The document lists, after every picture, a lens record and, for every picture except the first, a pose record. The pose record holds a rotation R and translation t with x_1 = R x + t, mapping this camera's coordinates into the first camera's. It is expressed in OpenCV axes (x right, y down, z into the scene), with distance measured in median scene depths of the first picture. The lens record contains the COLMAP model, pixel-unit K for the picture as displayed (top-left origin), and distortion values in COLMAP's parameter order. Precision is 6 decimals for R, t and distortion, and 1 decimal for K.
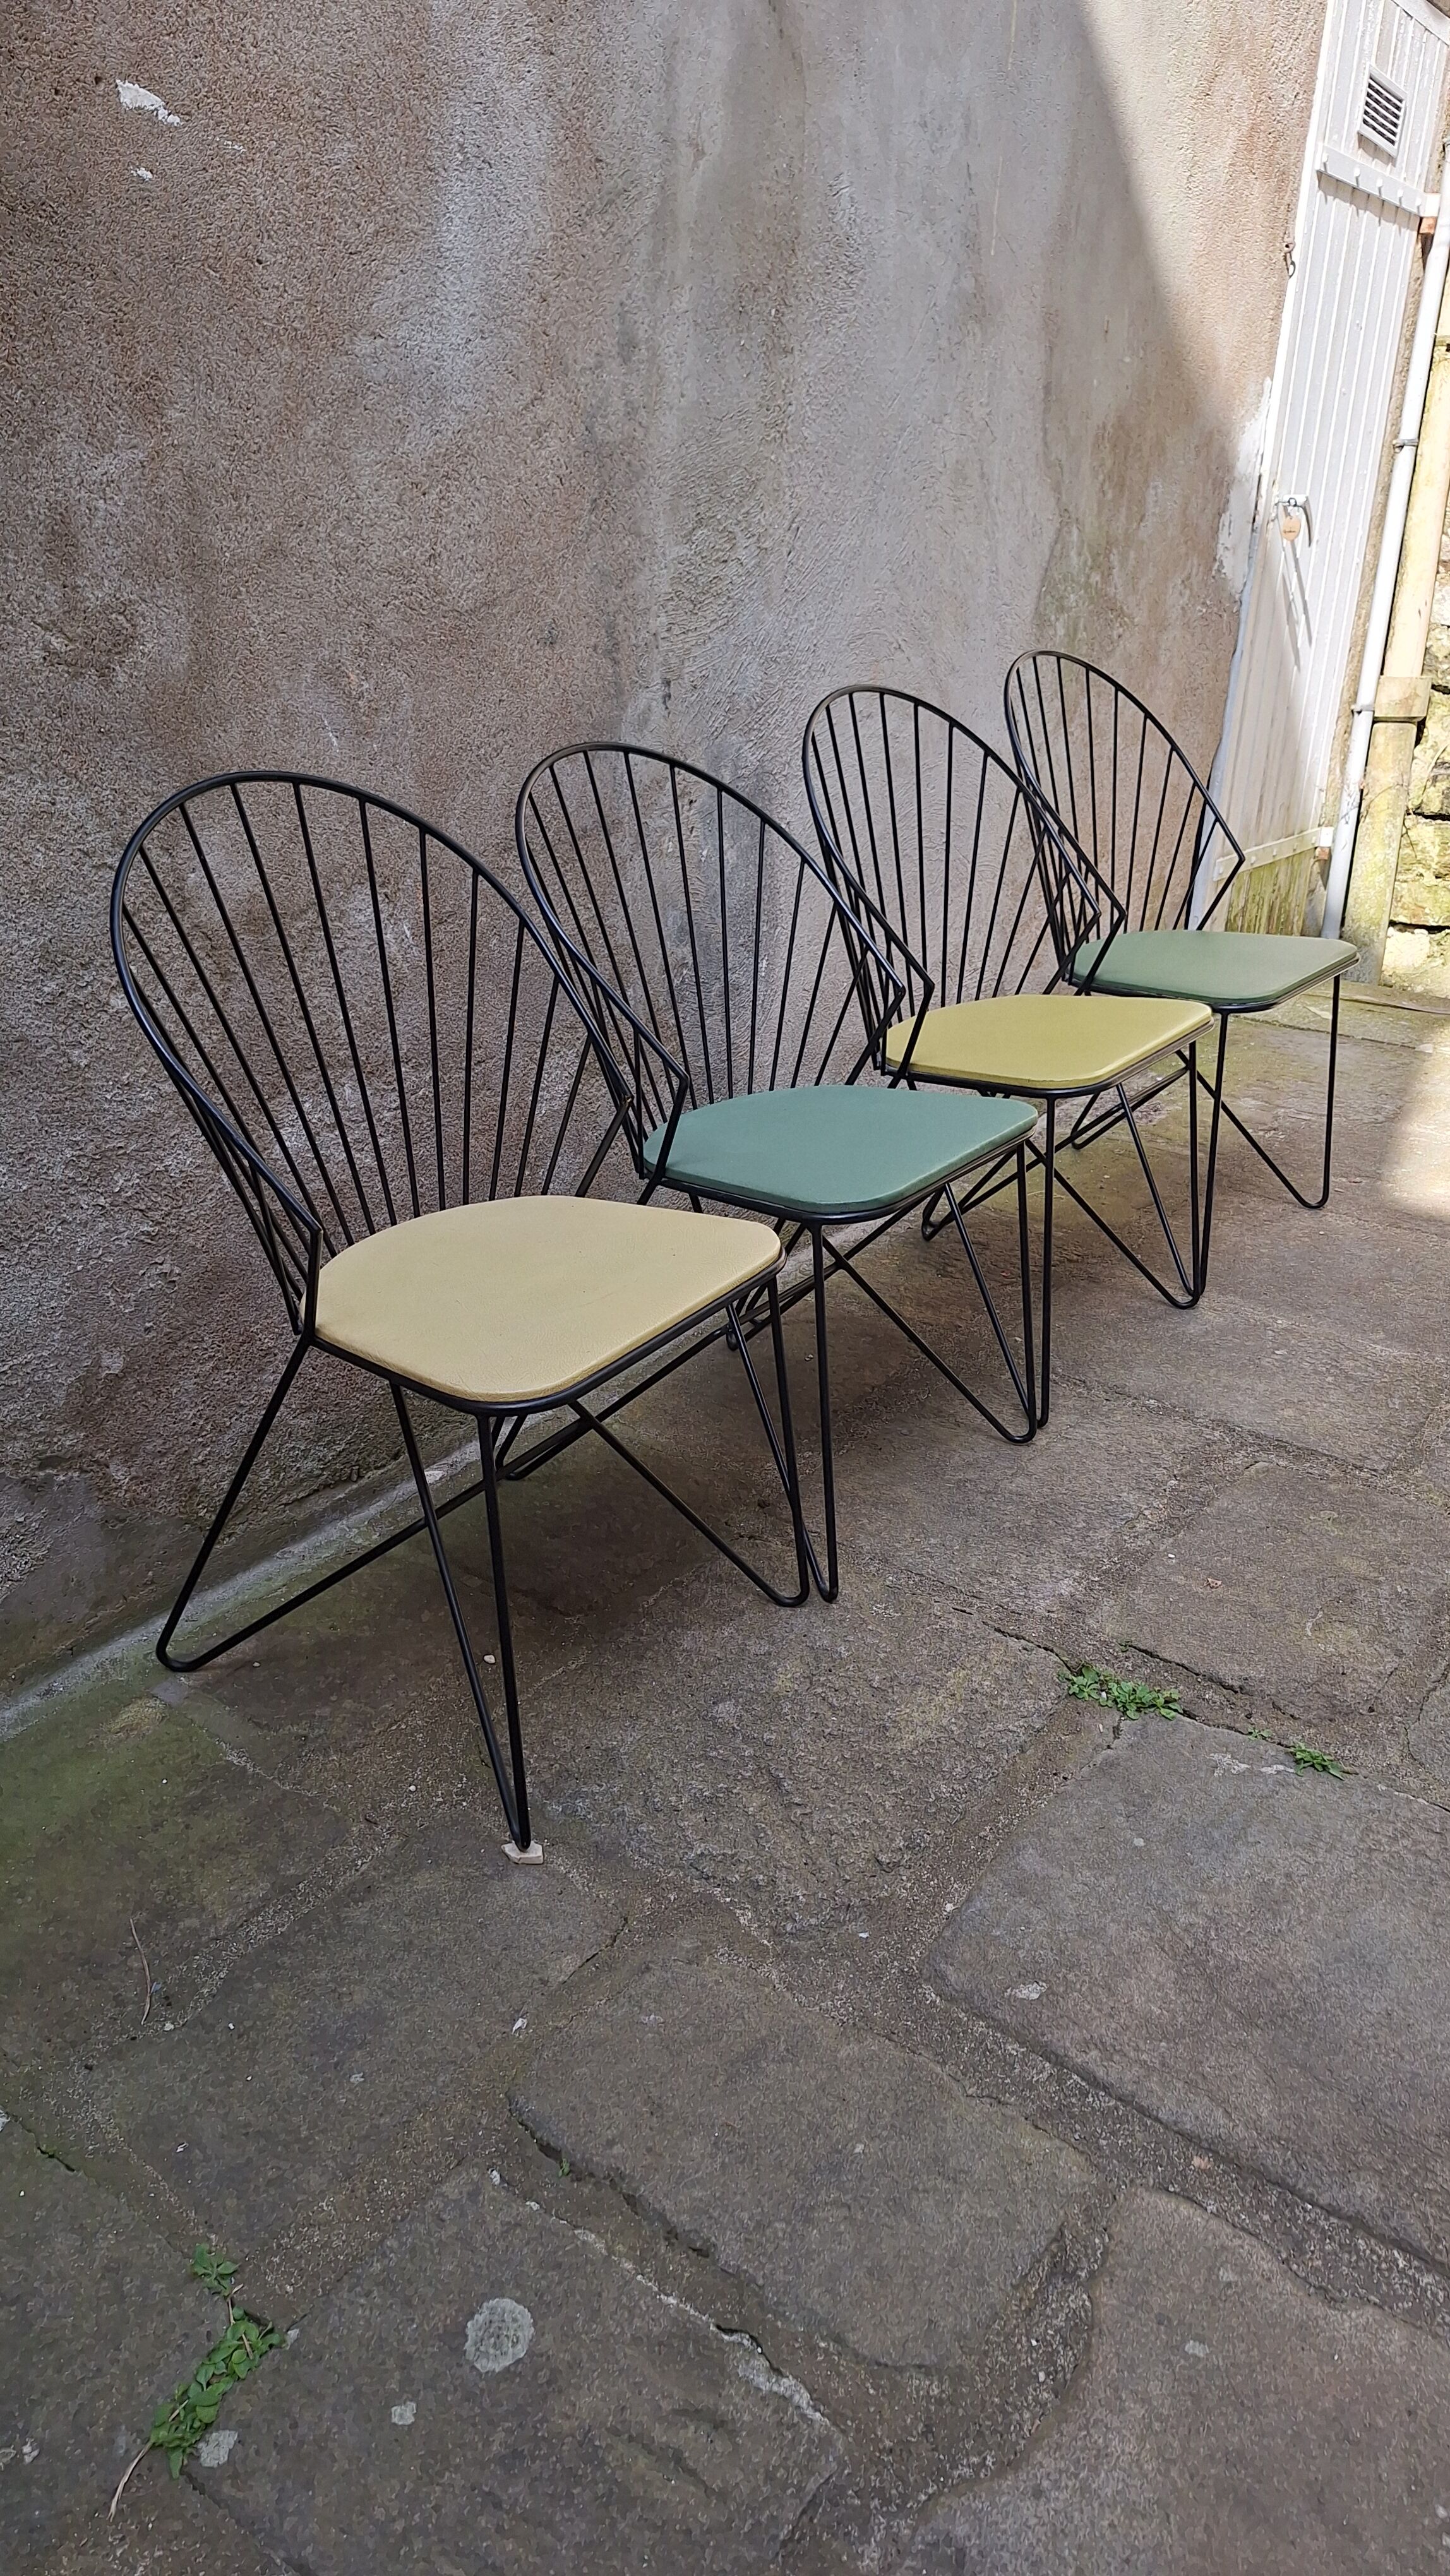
lens RADIAL K [[1798.9, 0, 708.3], [0, 1798.9, 1311.6], [0, 0, 1]] dist [0.074146, -0.106854]
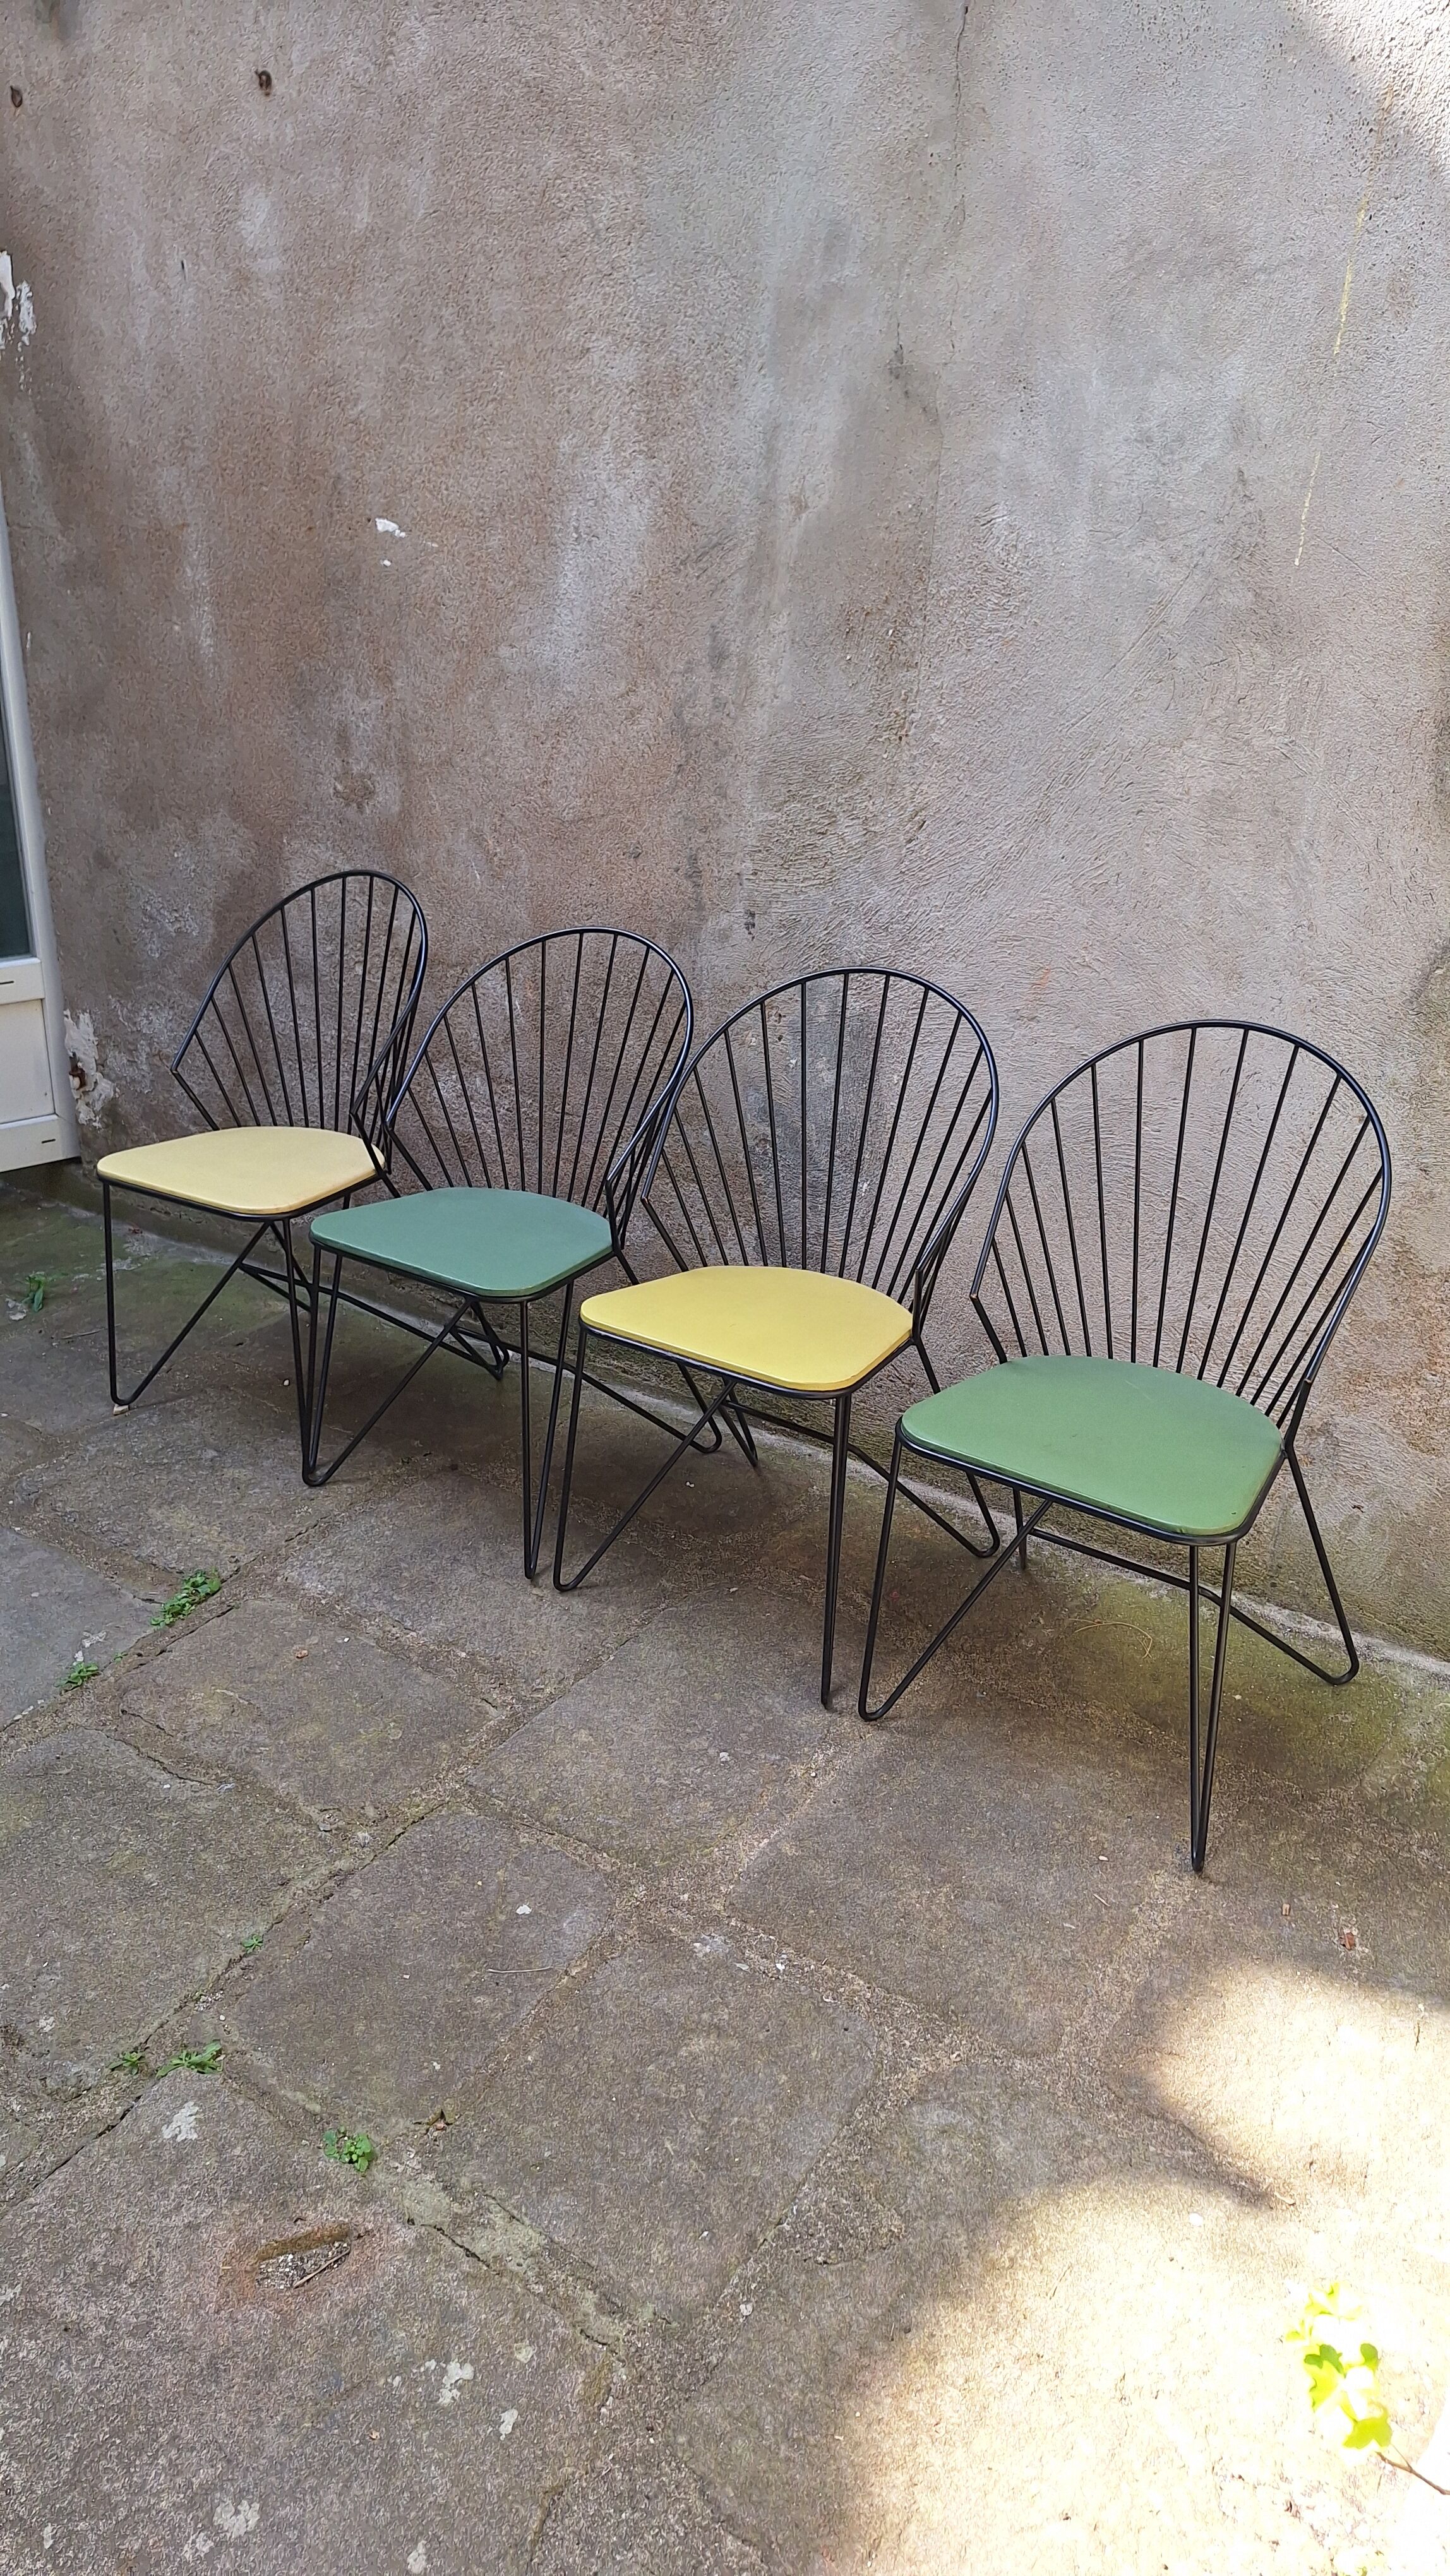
lens RADIAL K [[1798.9, 0, 708.0], [0, 1798.9, 1276.4], [0, 0, 1]] dist [0.074146, -0.106854]
pose [[0.037058, 0.405889, -0.913171, 1.320841], [-0.431683, 0.830642, 0.351688, -0.621568], [0.901264, 0.381167, 0.205997, 0.907364]]
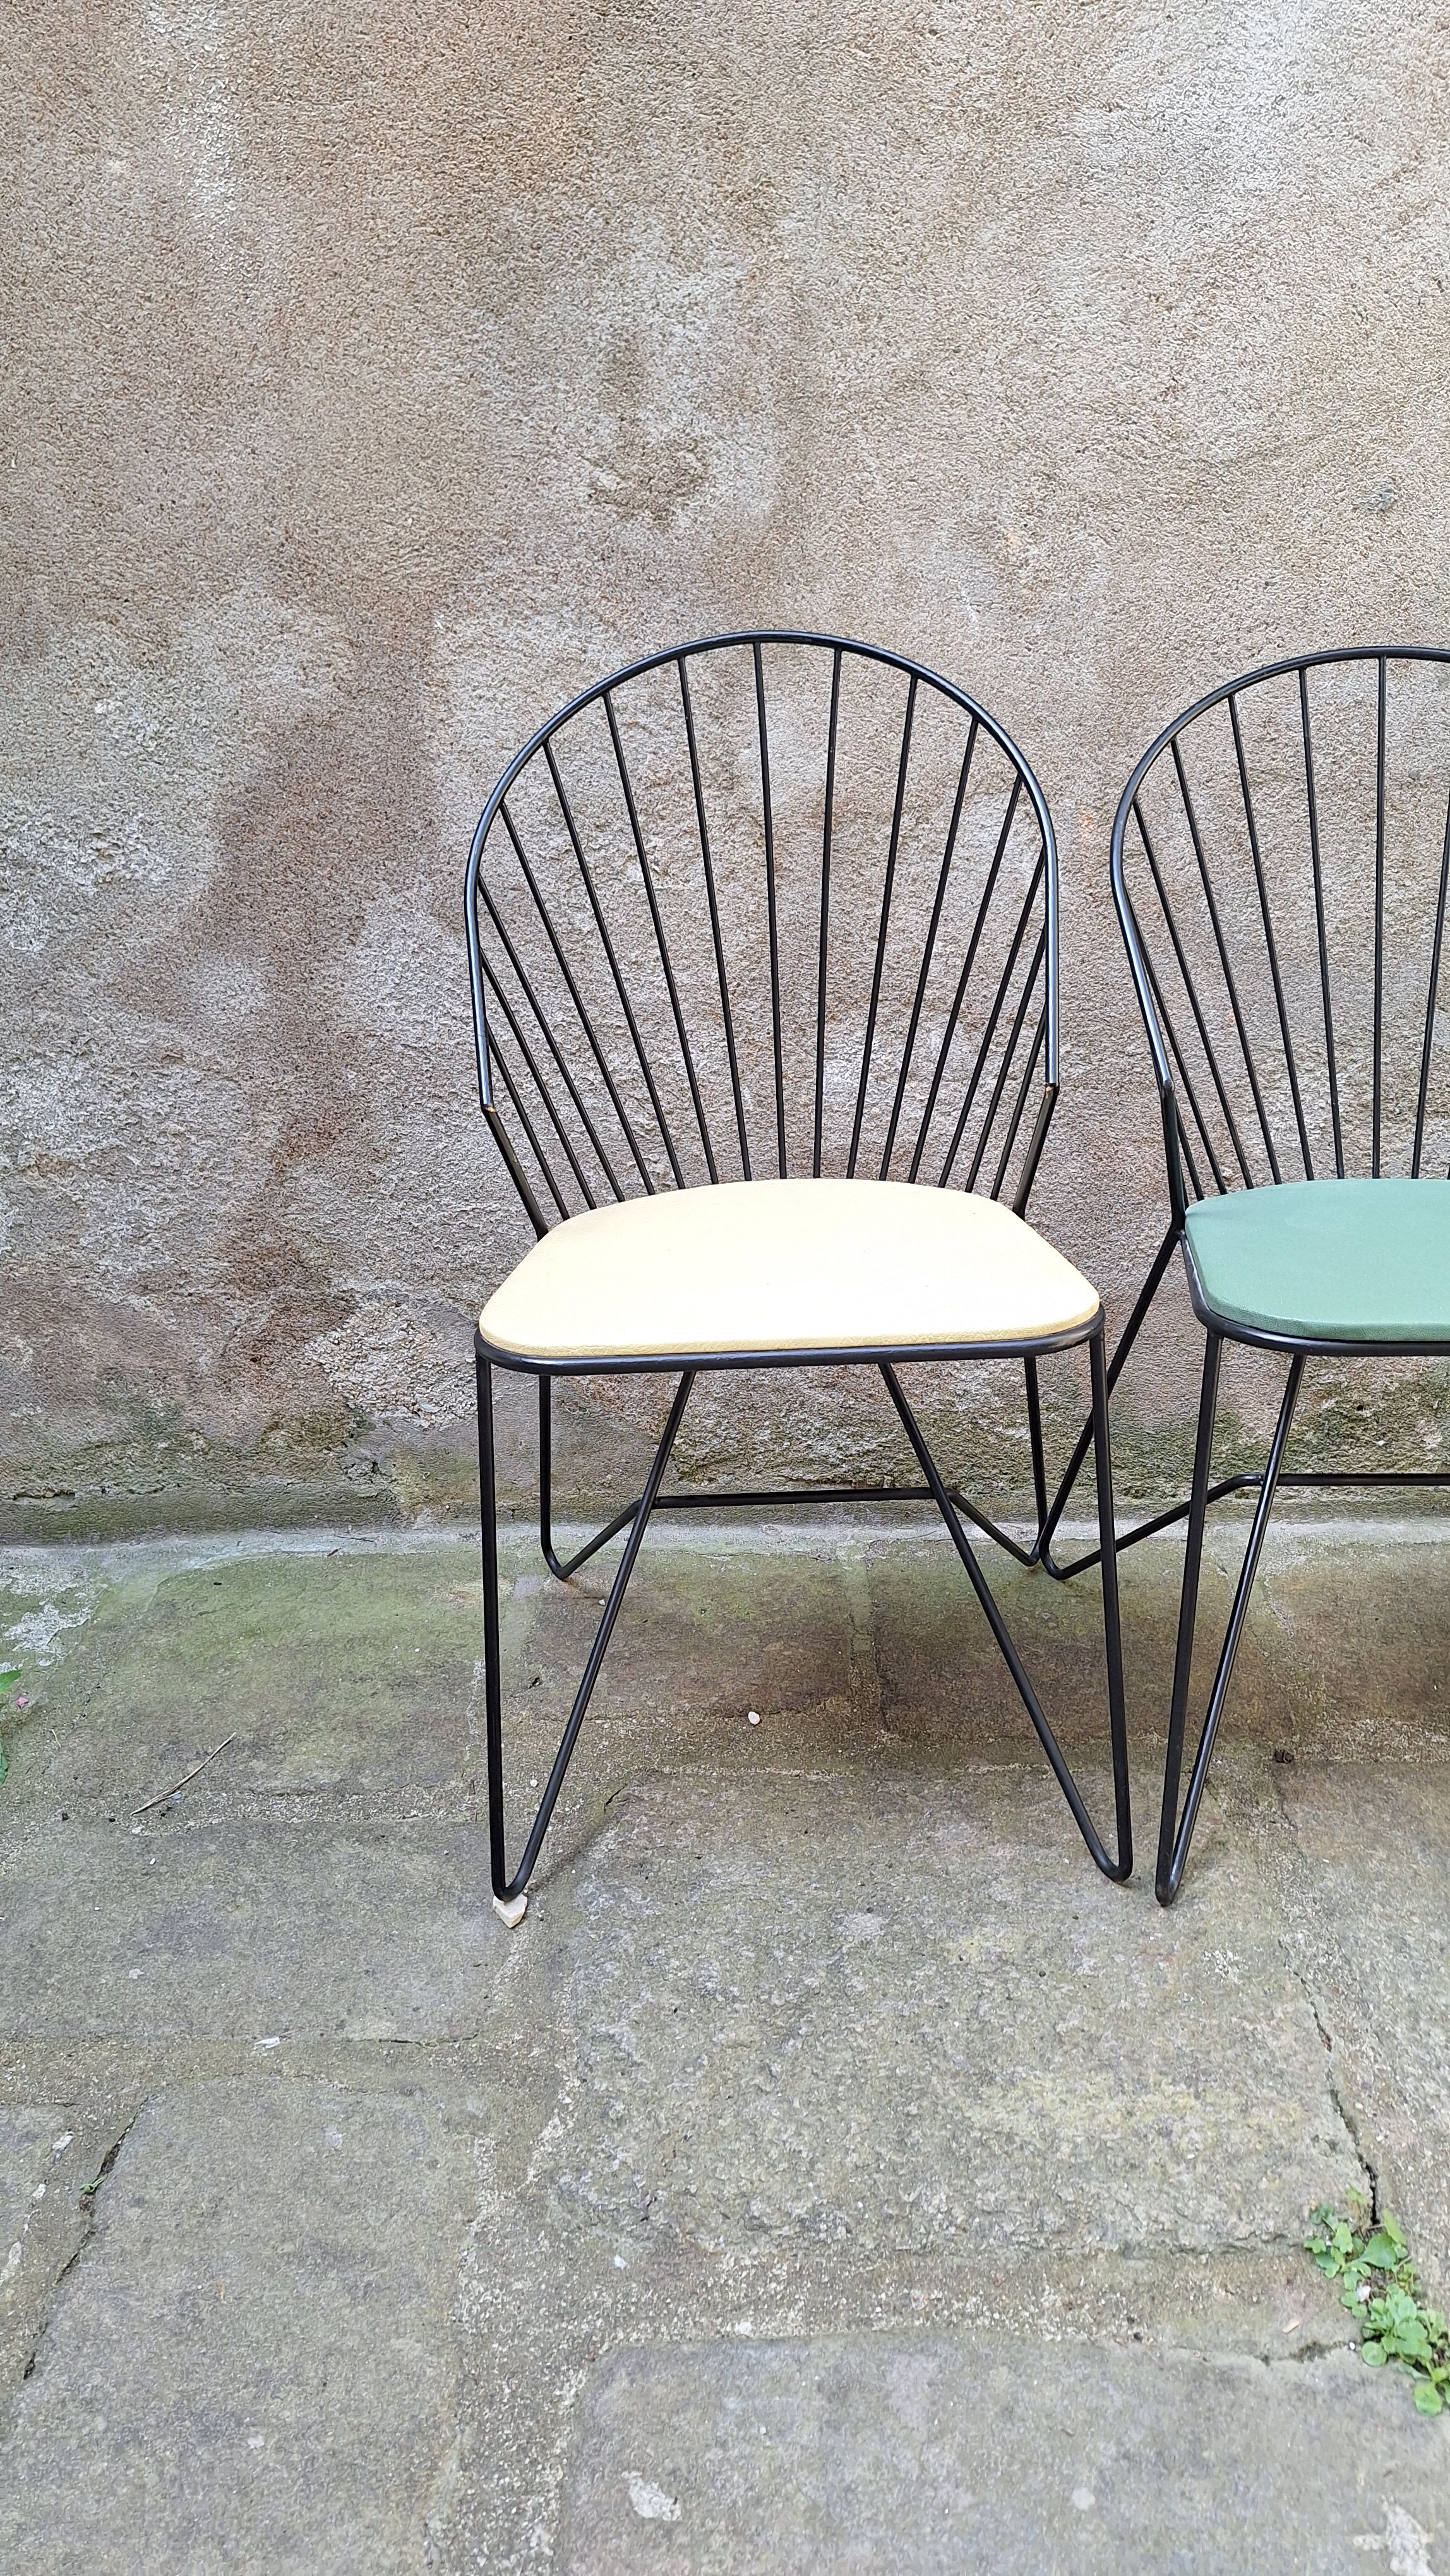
lens RADIAL K [[1798.9, 0, 717.3], [0, 1798.9, 1273.0], [0, 0, 1]] dist [0.074146, -0.106854]
pose [[0.578476, 0.280456, -0.765970, 0.411806], [-0.321299, 0.941462, 0.102060, -0.071098], [0.749755, 0.187066, 0.634723, 0.402464]]
